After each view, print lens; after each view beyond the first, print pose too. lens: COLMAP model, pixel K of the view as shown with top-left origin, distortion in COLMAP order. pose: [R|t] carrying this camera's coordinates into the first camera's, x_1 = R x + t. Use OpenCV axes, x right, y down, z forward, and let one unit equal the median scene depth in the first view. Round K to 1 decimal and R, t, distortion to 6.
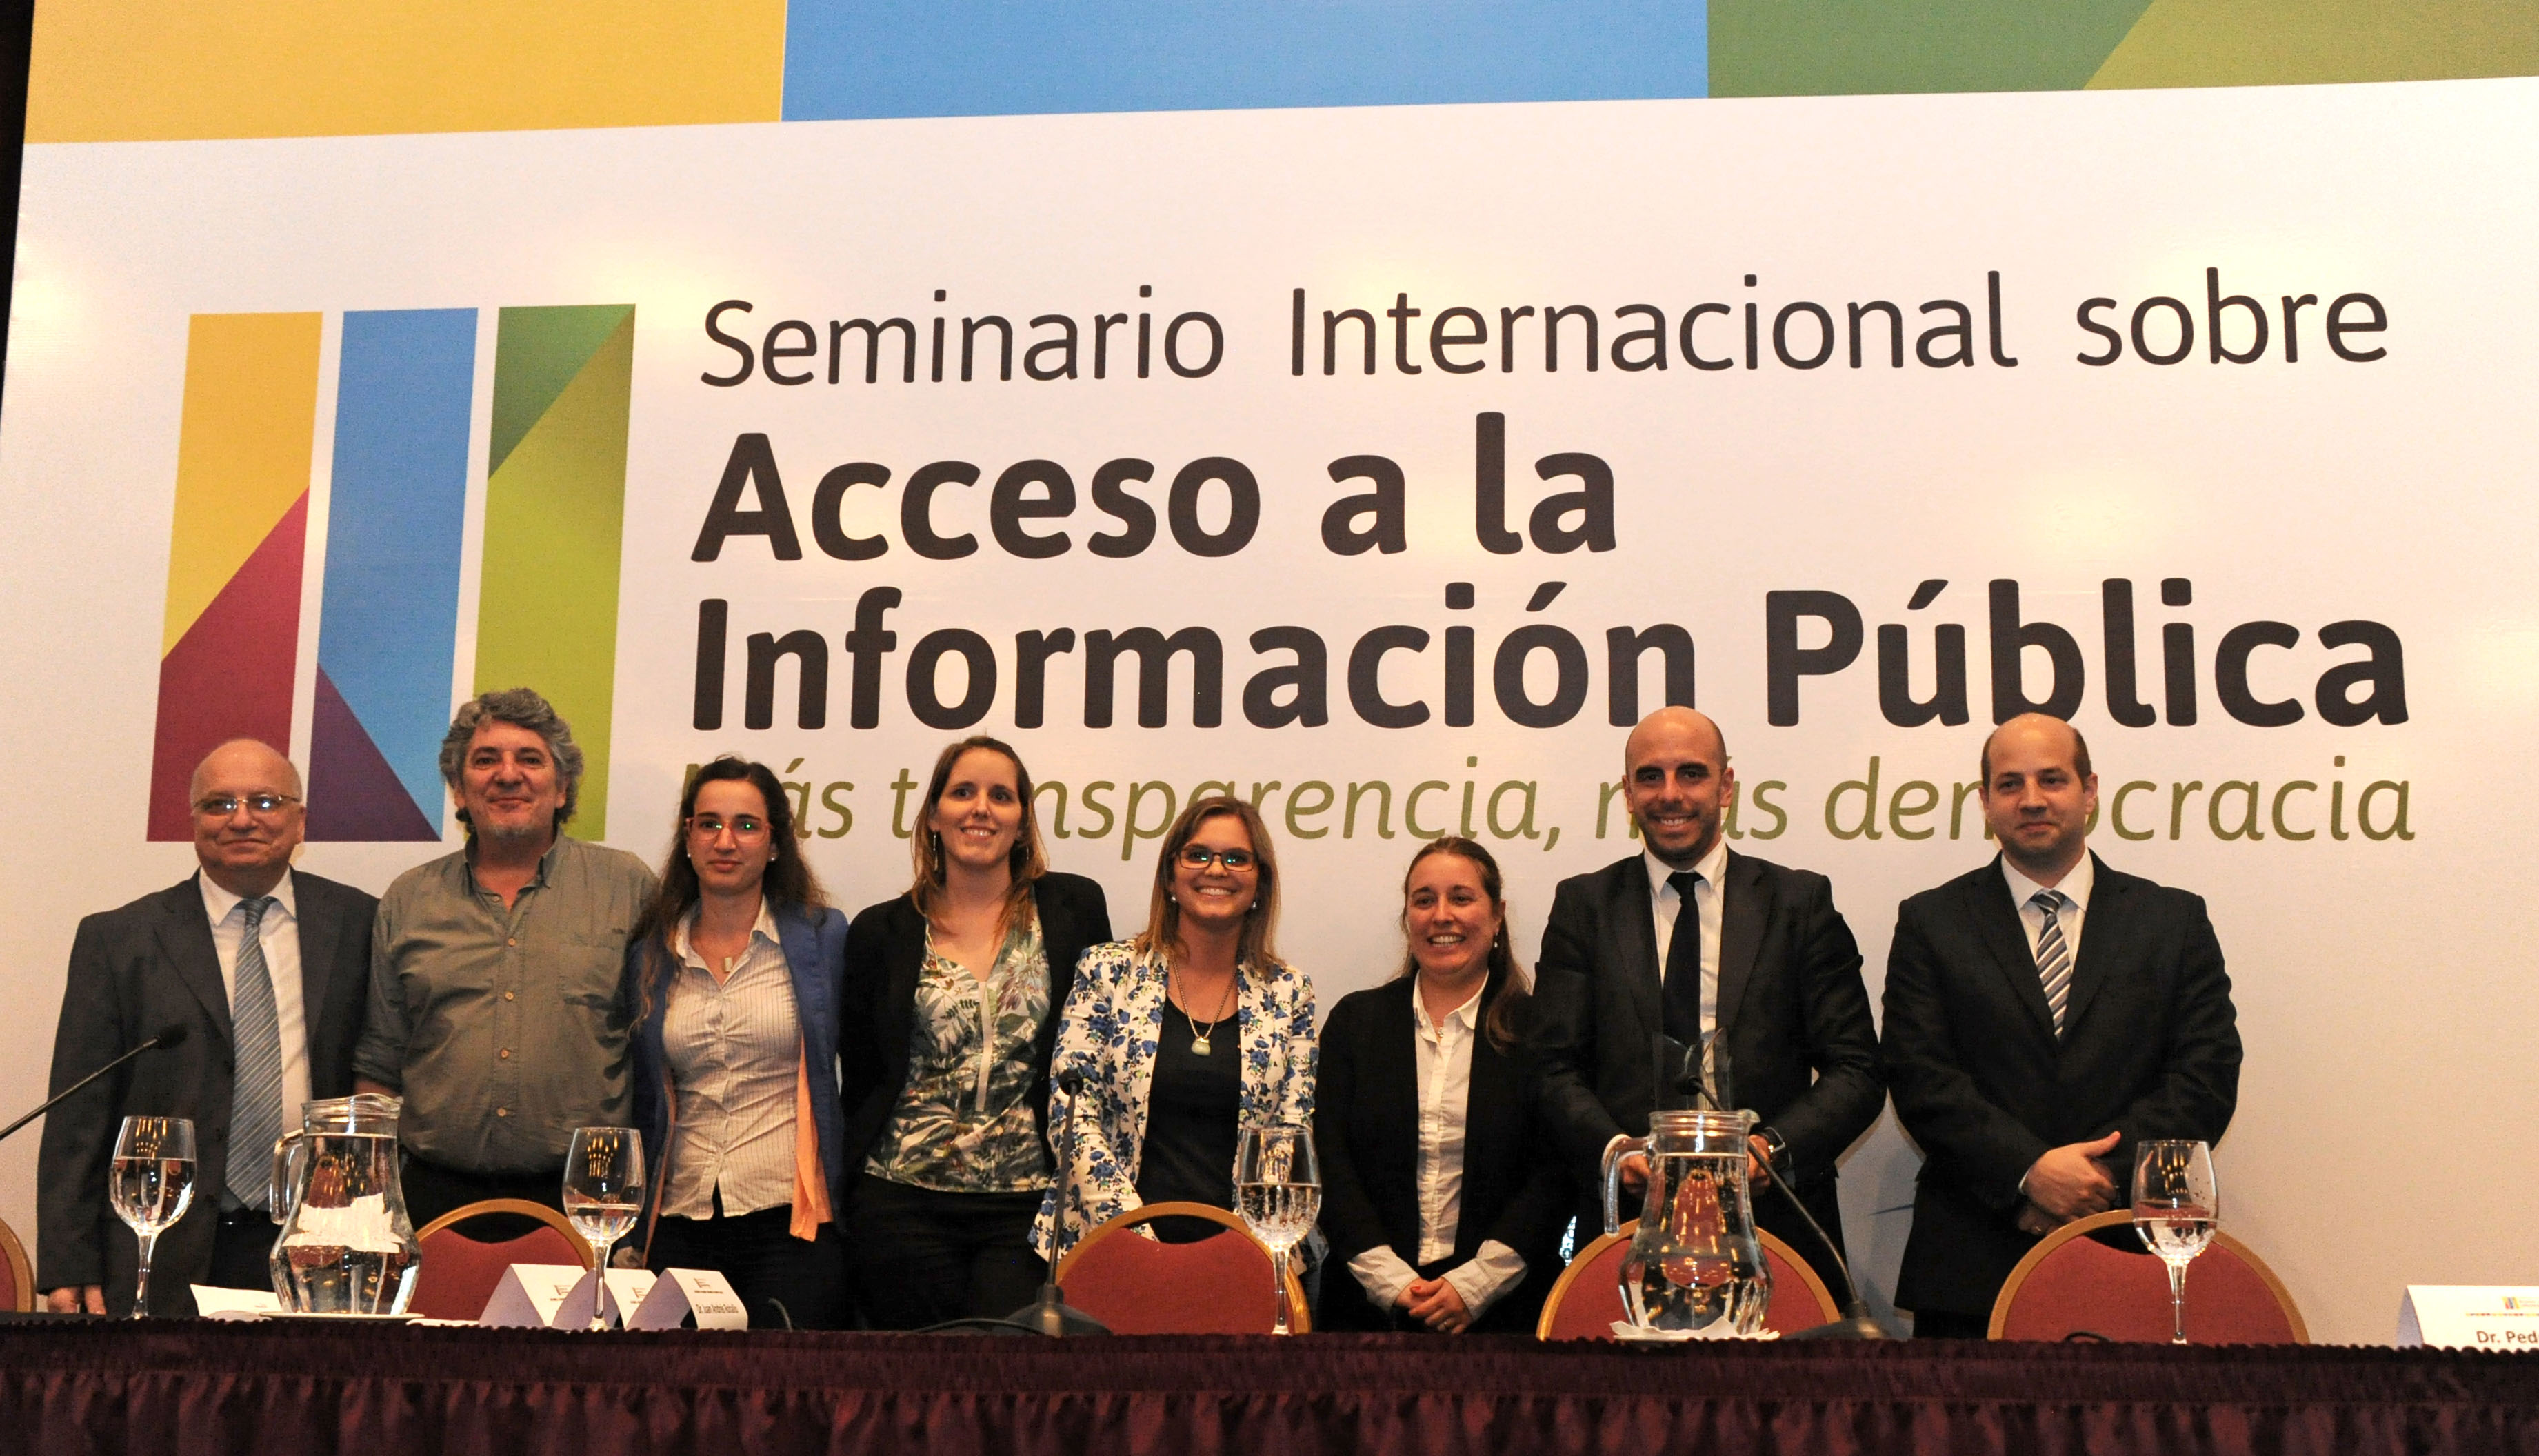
lens RADIAL K [[2807.7, 0, 1244.6], [0, 2807.7, 839.3], [0, 0, 1]] dist [-0.034457, 0.037290]
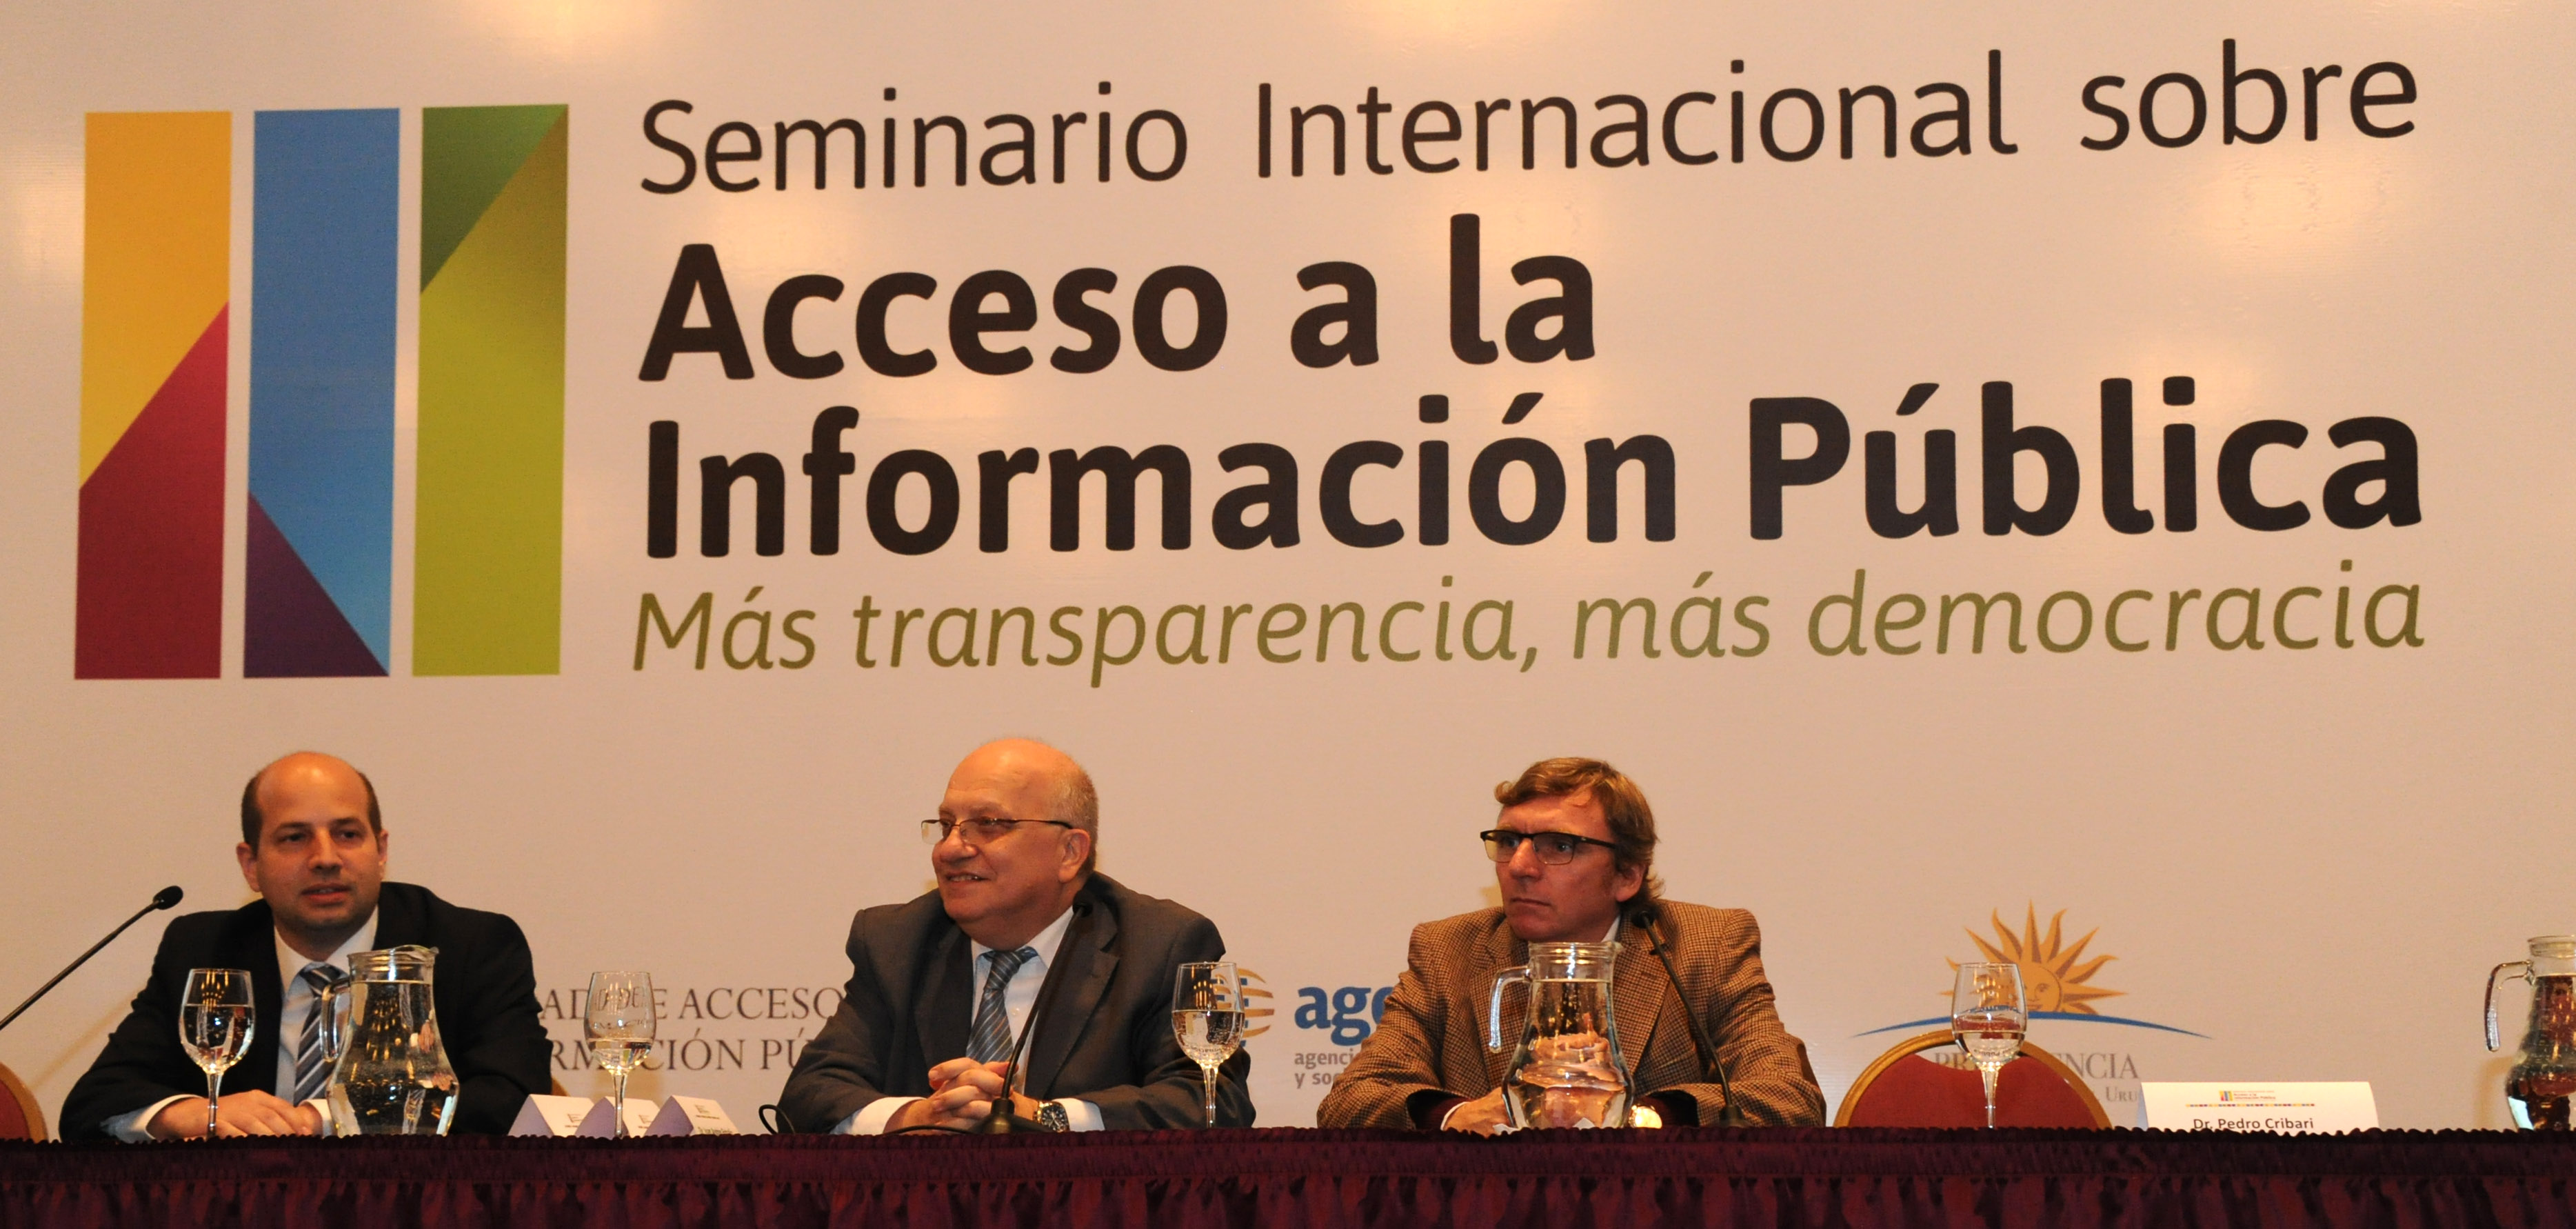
lens RADIAL K [[3633.4, 0, 1242.7], [0, 3633.4, 861.9], [0, 0, 1]] dist [0.113789, 0.107521]
pose [[0.999761, -0.014942, -0.015976, 0.028698], [0.016144, 0.996824, 0.077987, -0.030177], [0.014760, -0.078226, 0.996826, -0.270821]]
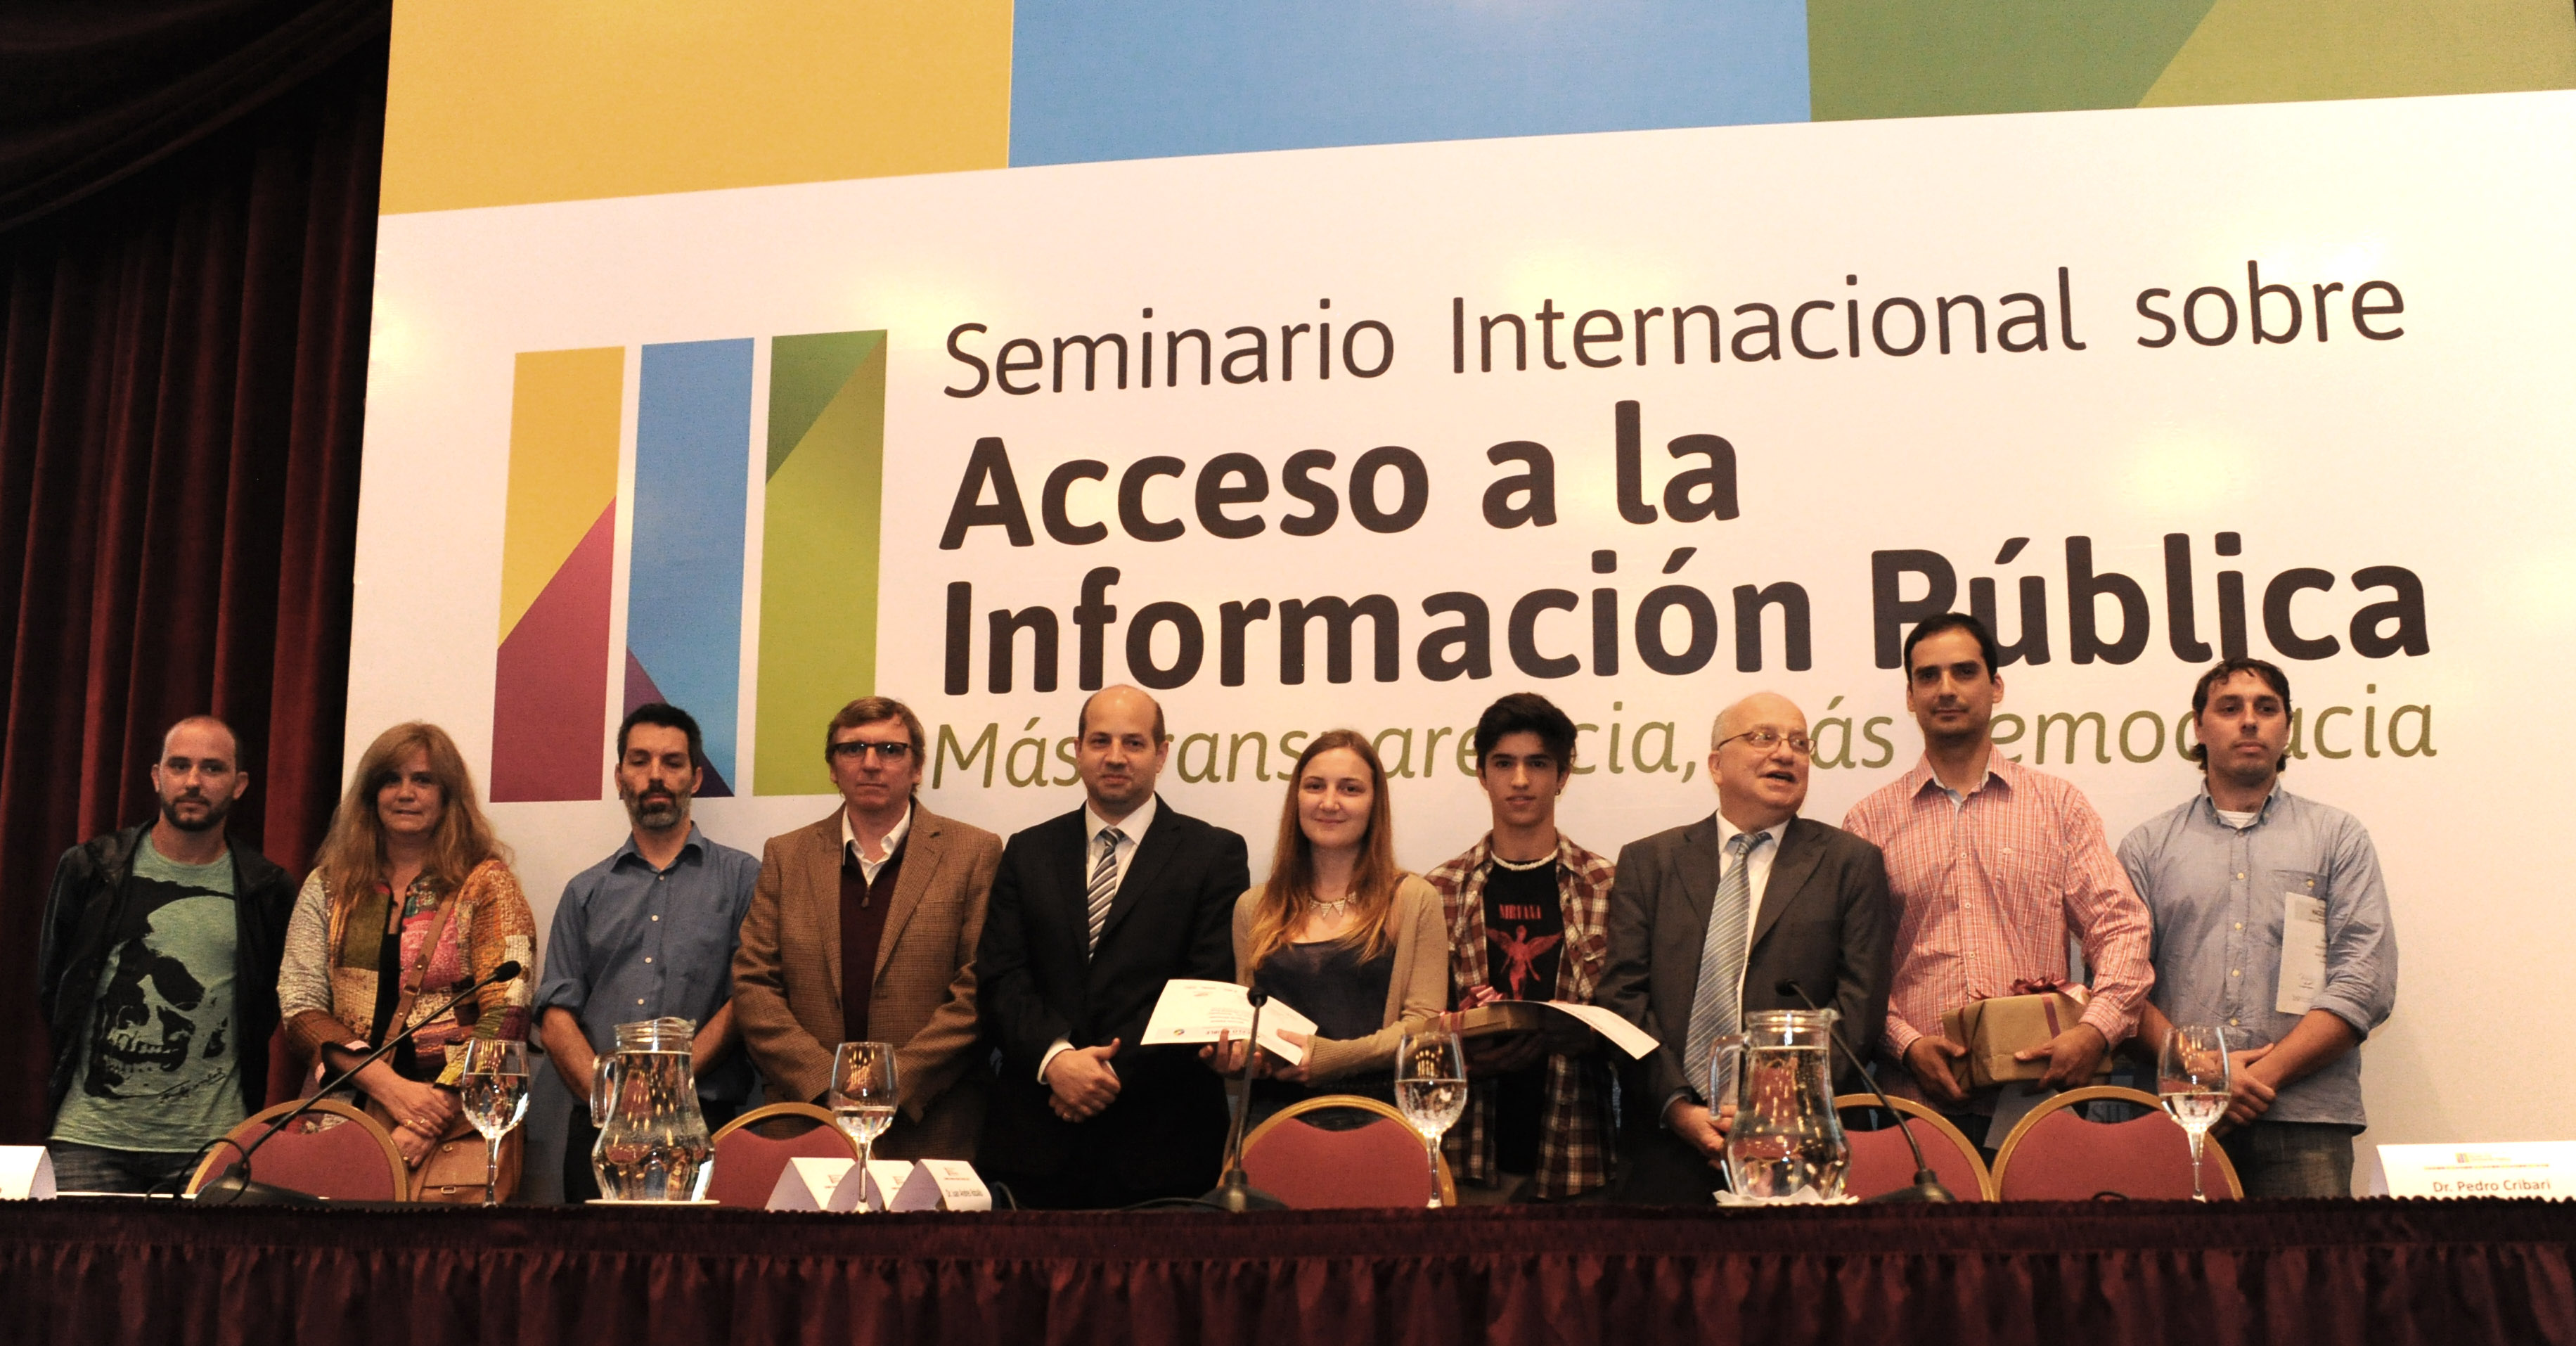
lens RADIAL K [[2502.6, 0, 1353.6], [0, 2502.6, 809.4], [0, 0, 1]] dist [-0.101129, -0.003637]
pose [[0.998868, -0.023146, -0.041554, 0.014612], [0.023835, 0.999585, 0.016158, -0.004574], [0.041163, -0.017130, 0.999006, -0.025491]]
